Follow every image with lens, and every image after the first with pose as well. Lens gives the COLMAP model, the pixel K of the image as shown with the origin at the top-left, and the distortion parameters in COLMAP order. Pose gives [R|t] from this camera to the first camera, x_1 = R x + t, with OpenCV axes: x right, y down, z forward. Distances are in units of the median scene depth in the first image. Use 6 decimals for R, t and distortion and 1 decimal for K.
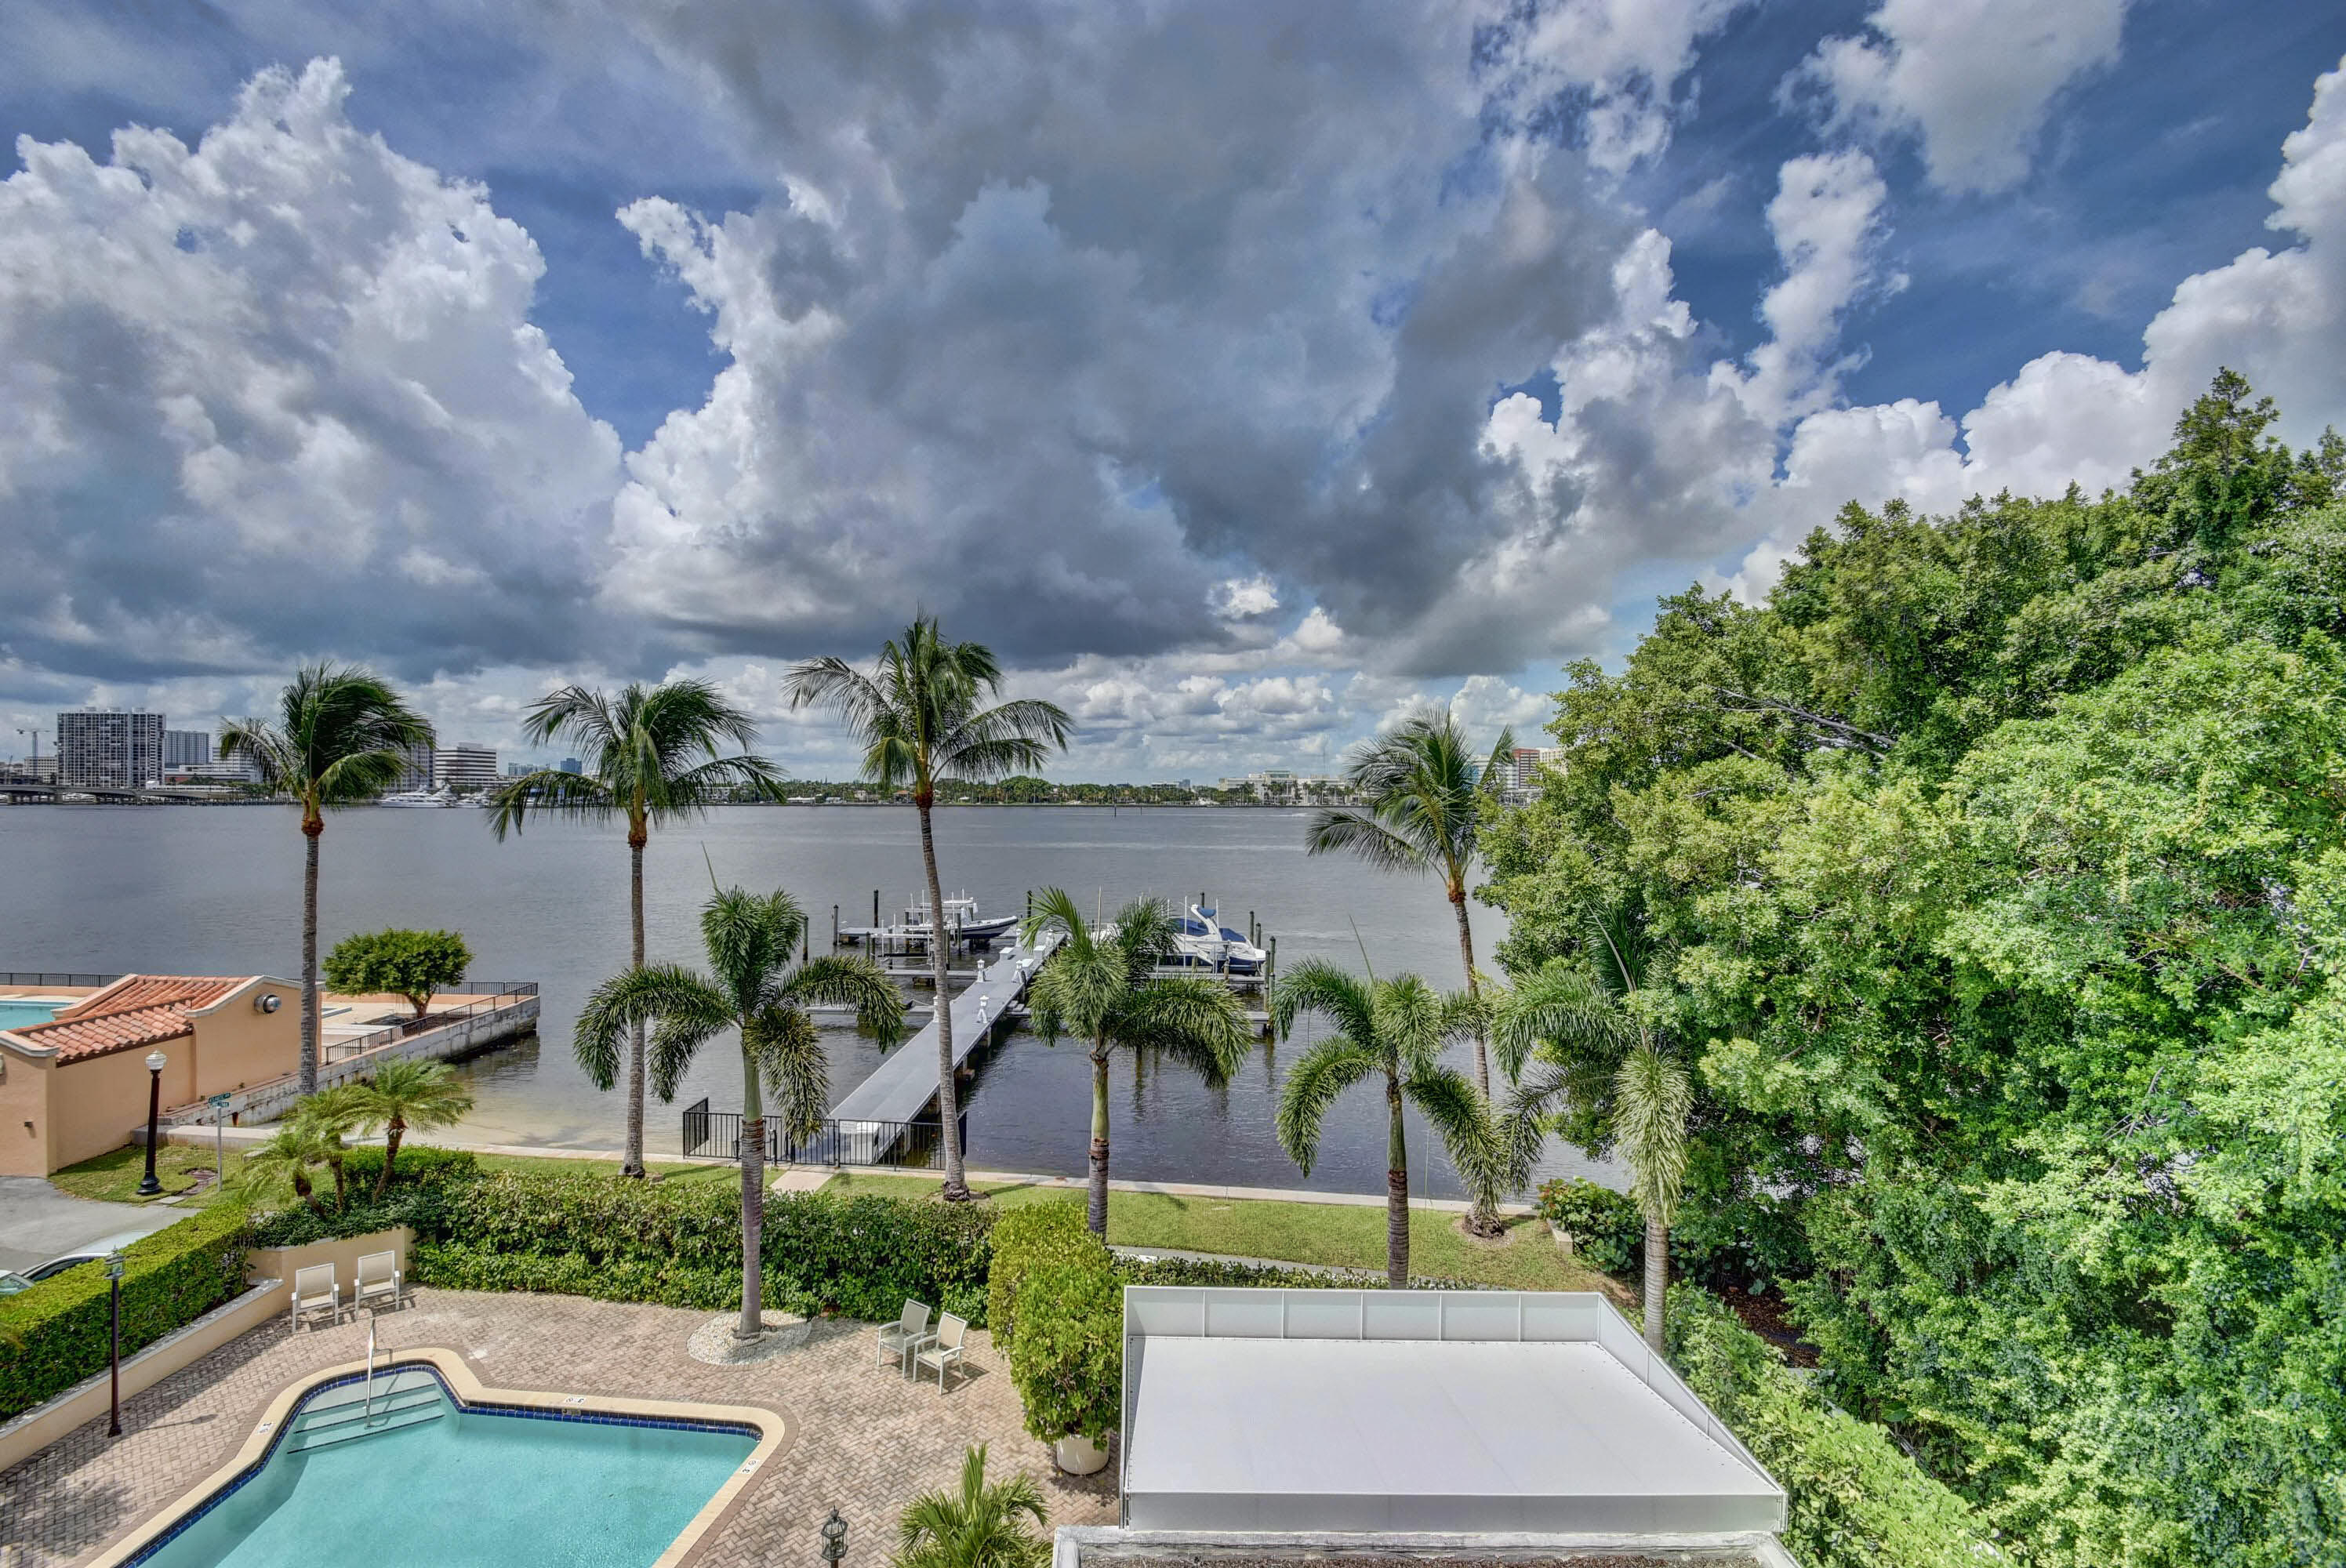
lens RADIAL K [[1058.1, 0, 1170.2], [0, 1058.1, 777.9], [0, 0, 1]] dist [0.009193, -0.013101]
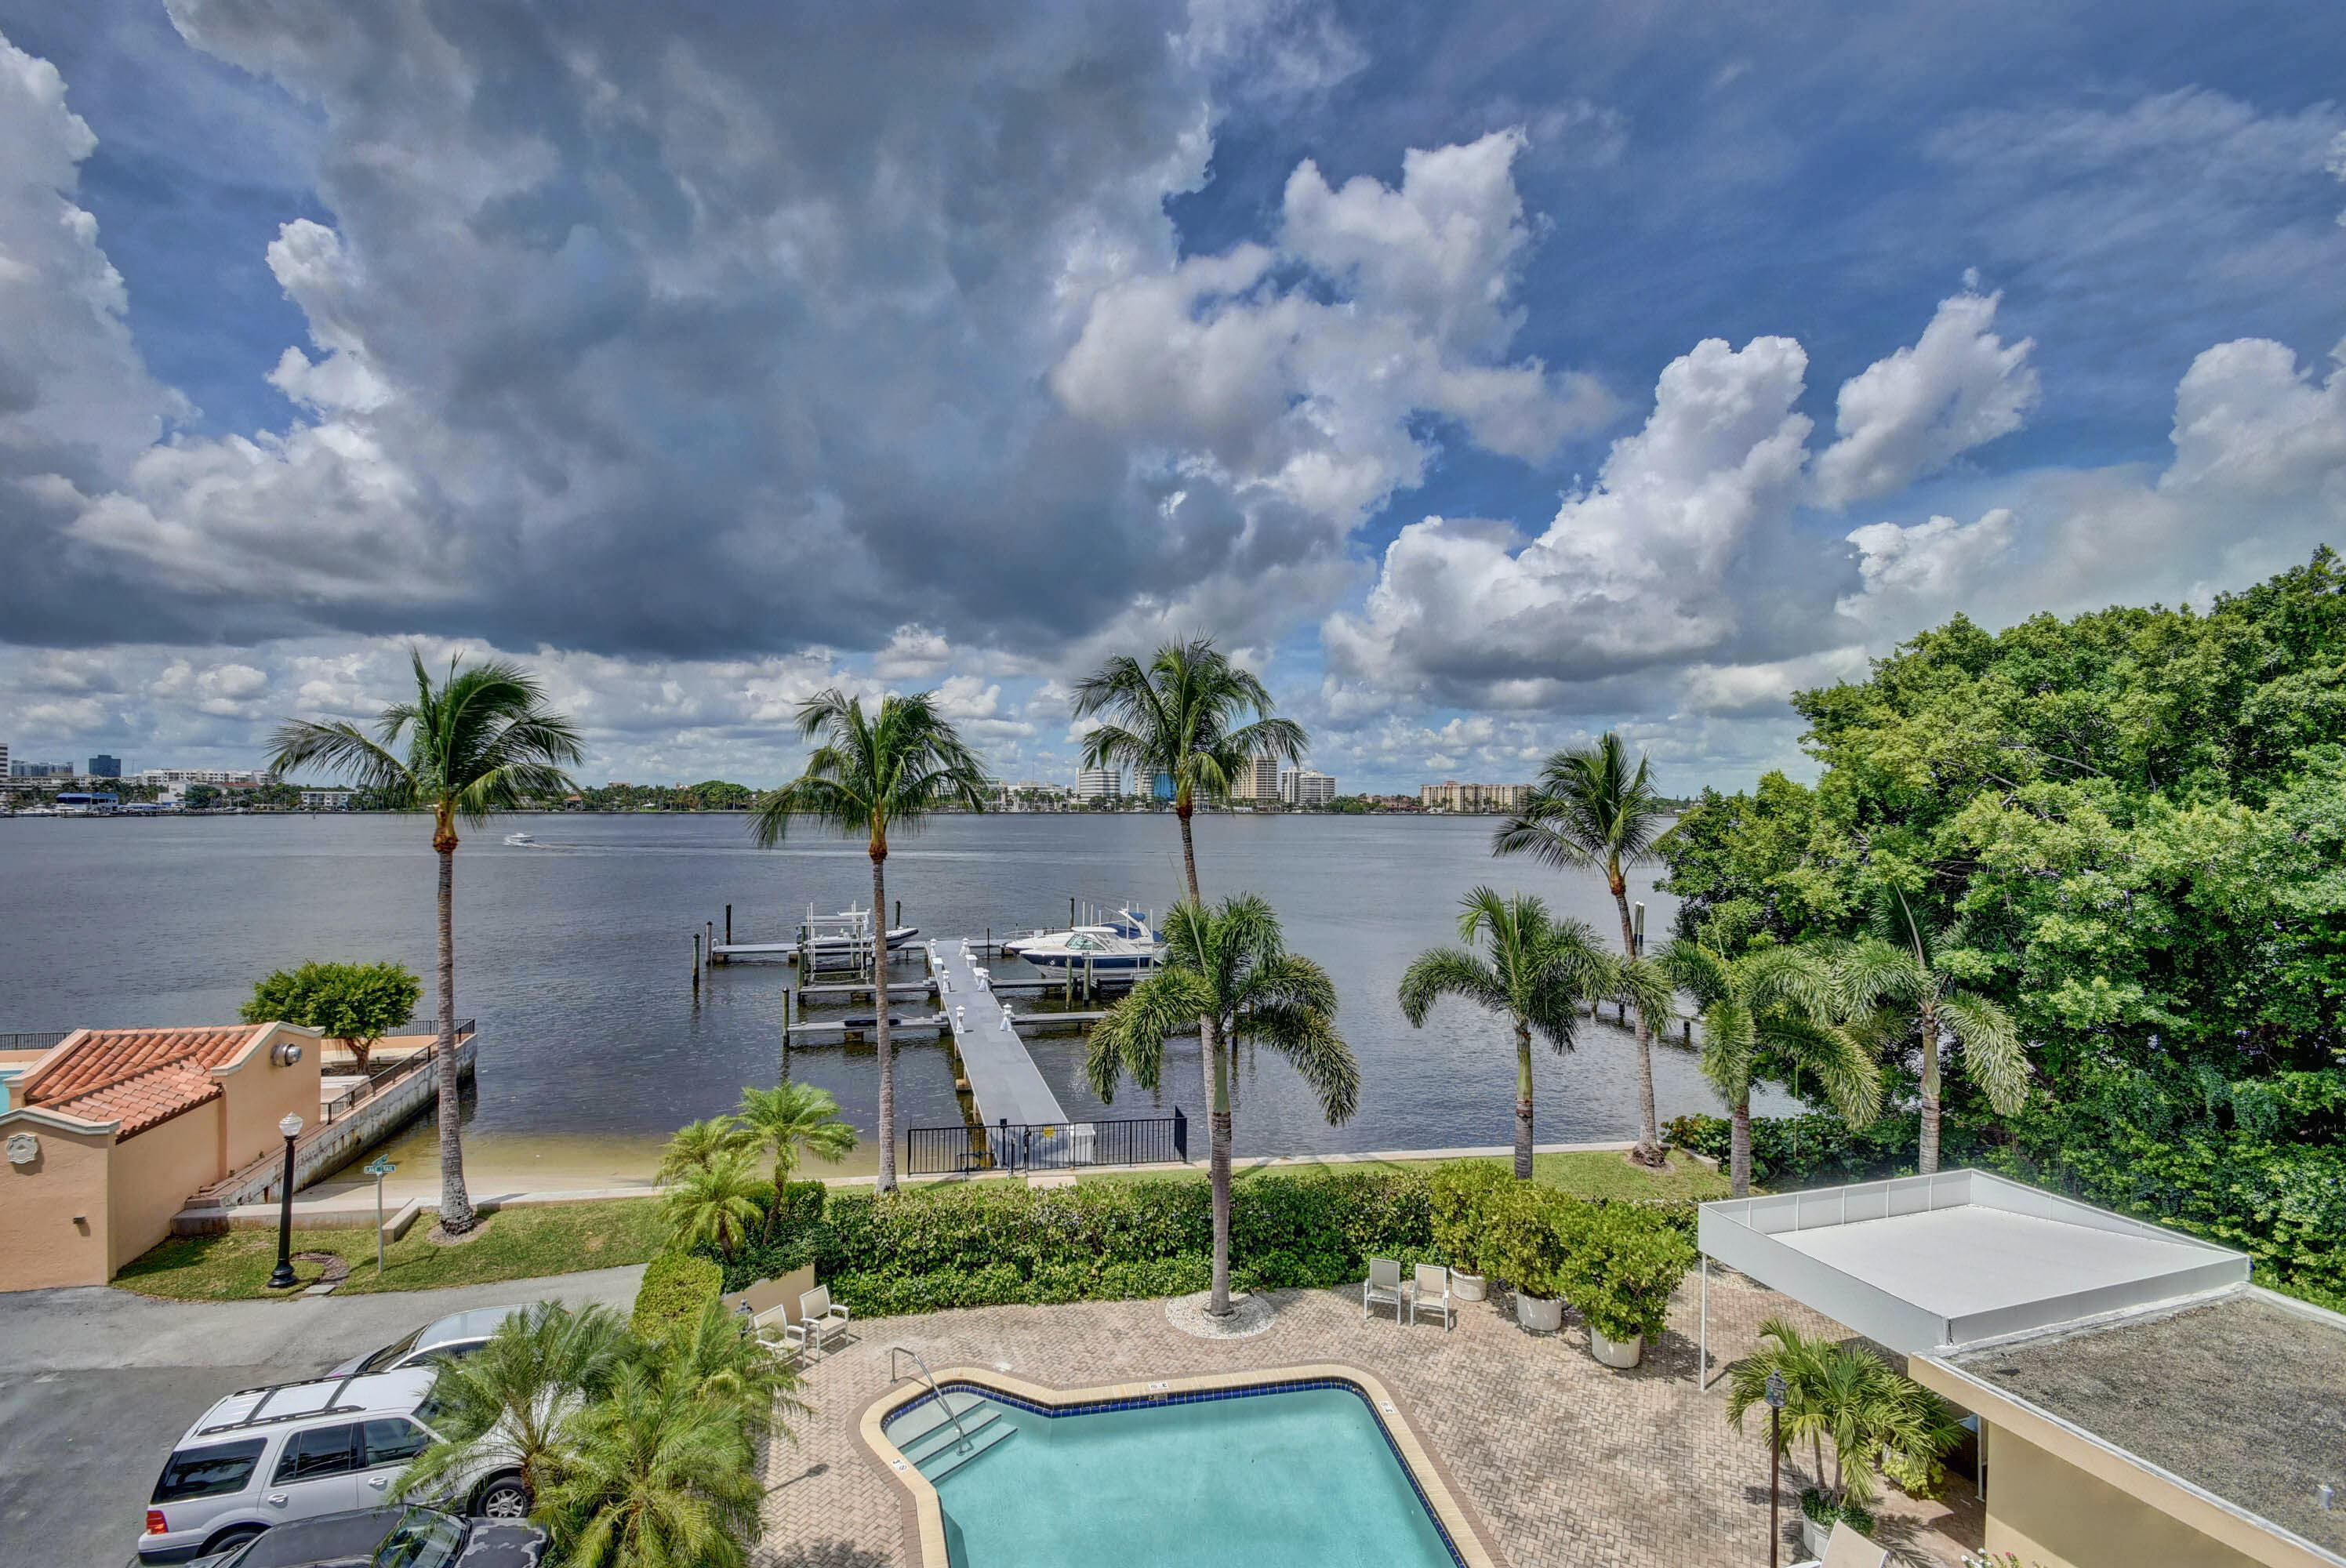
lens RADIAL K [[1058.1, 0, 1140.5], [0, 1058.1, 775.4], [0, 0, 1]] dist [0.009193, -0.013101]
pose [[0.956072, 0.007362, 0.293039, -0.711085], [-0.005057, 0.999950, -0.008624, -0.007369], [-0.293088, 0.006763, 0.956062, -0.004616]]
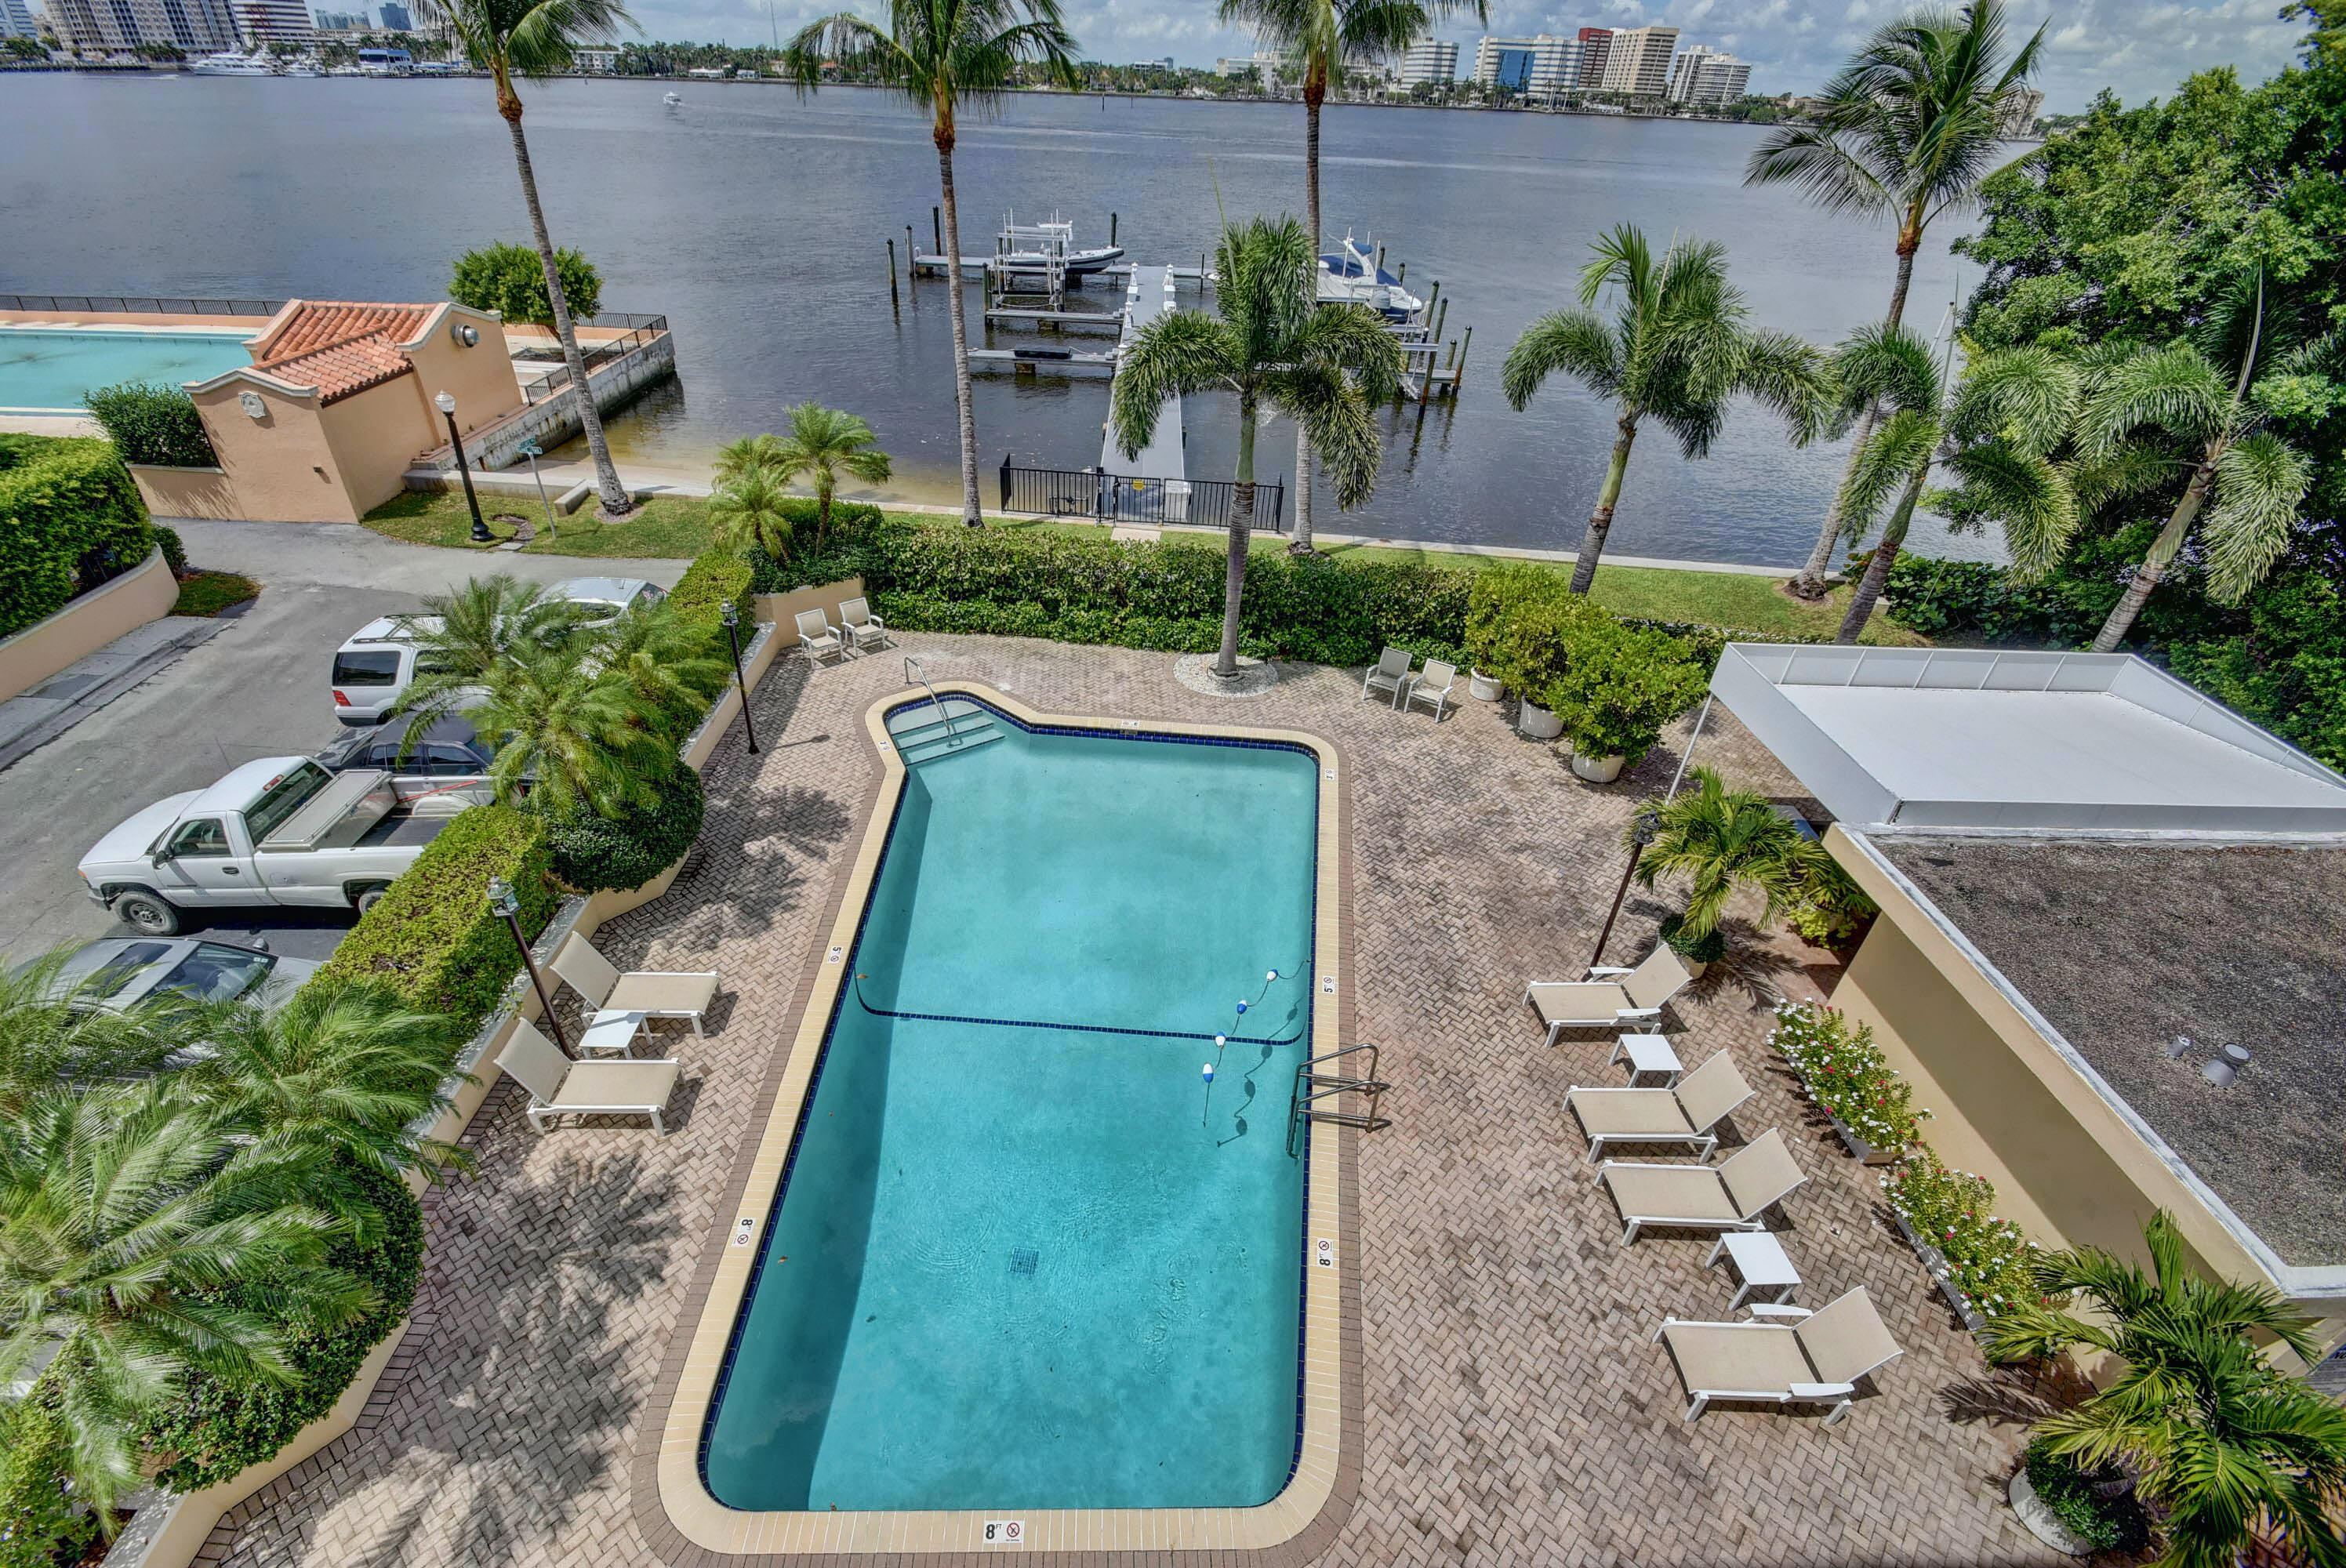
lens RADIAL K [[1058.1, 0, 1141.8], [0, 1058.1, 809.6], [0, 0, 1]] dist [0.009193, -0.013101]
pose [[0.999274, 0.008806, 0.037065, -0.471803], [-0.028686, 0.814147, 0.579950, -0.001901], [-0.025069, -0.580592, 0.813809, 0.008629]]
